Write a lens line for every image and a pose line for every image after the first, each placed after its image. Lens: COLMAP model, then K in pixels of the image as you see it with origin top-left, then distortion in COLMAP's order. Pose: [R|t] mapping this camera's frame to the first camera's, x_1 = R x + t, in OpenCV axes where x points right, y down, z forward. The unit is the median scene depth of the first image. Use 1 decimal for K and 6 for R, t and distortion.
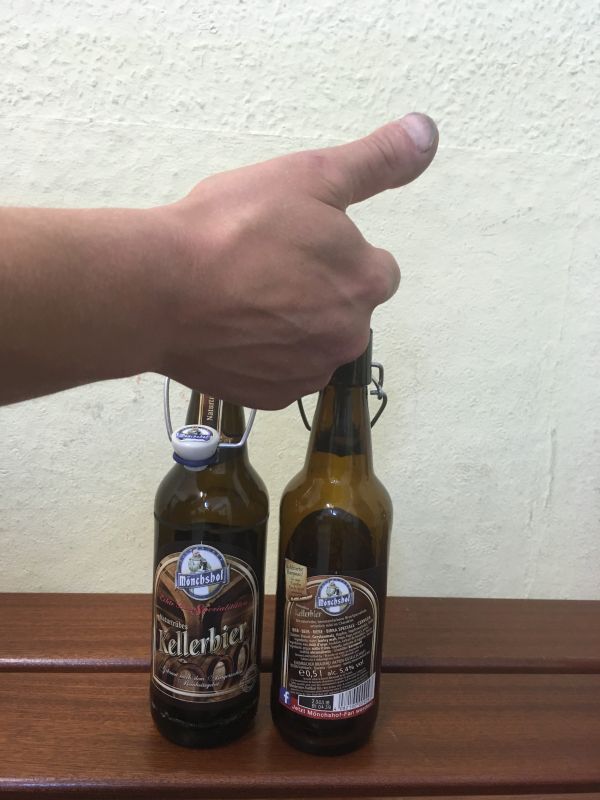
lens RADIAL K [[693.3, 0, 298.3], [0, 693.3, 398.7], [0, 0, 1]] dist [0.078570, -0.130592]
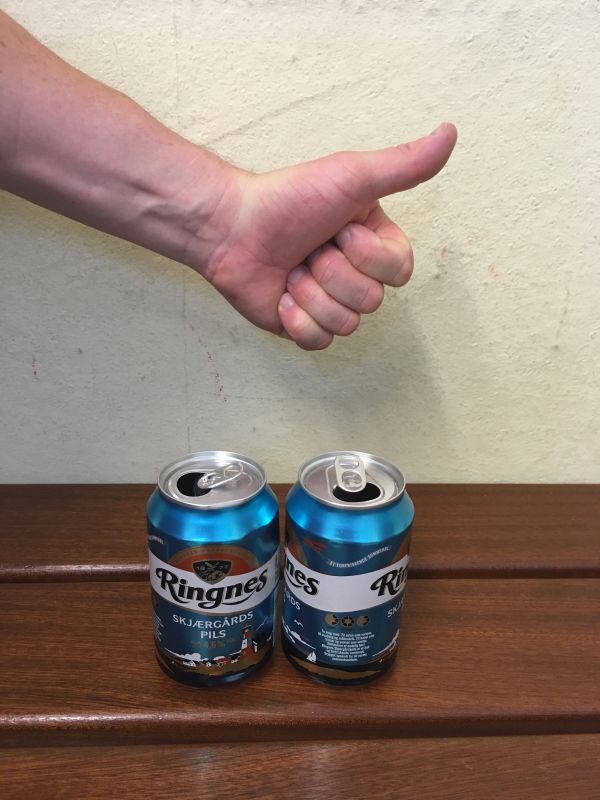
lens RADIAL K [[693.3, 0, 297.8], [0, 693.3, 399.2], [0, 0, 1]] dist [0.078570, -0.130592]
pose [[0.999252, -0.007289, -0.037991, -0.374860], [0.016101, 0.971343, 0.237137, -0.056929], [0.035174, -0.237571, 0.970733, 0.121003]]
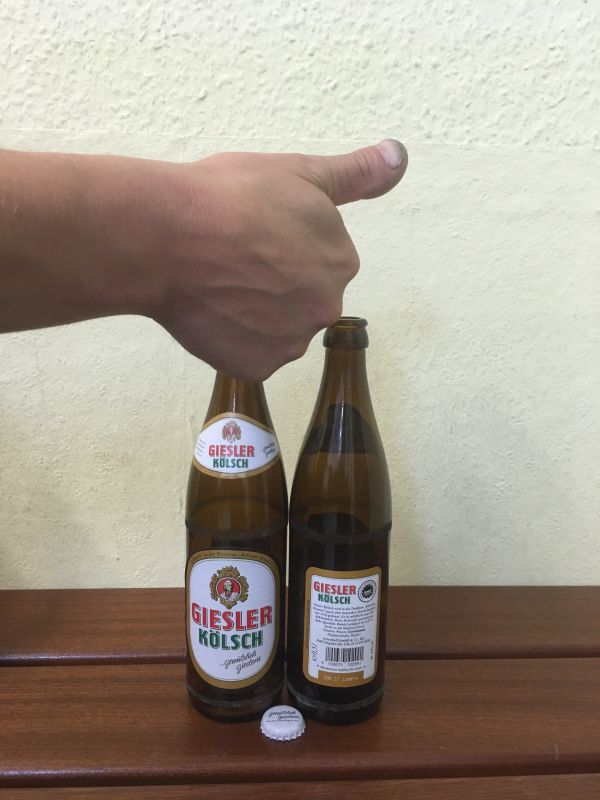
lens RADIAL K [[693.3, 0, 299.8], [0, 693.3, 400.5], [0, 0, 1]] dist [0.078570, -0.130592]
pose [[0.999145, -0.026417, -0.031794, 0.584385], [0.026973, 0.999489, 0.017172, 0.010366], [0.031324, -0.018015, 0.999347, 0.027821]]
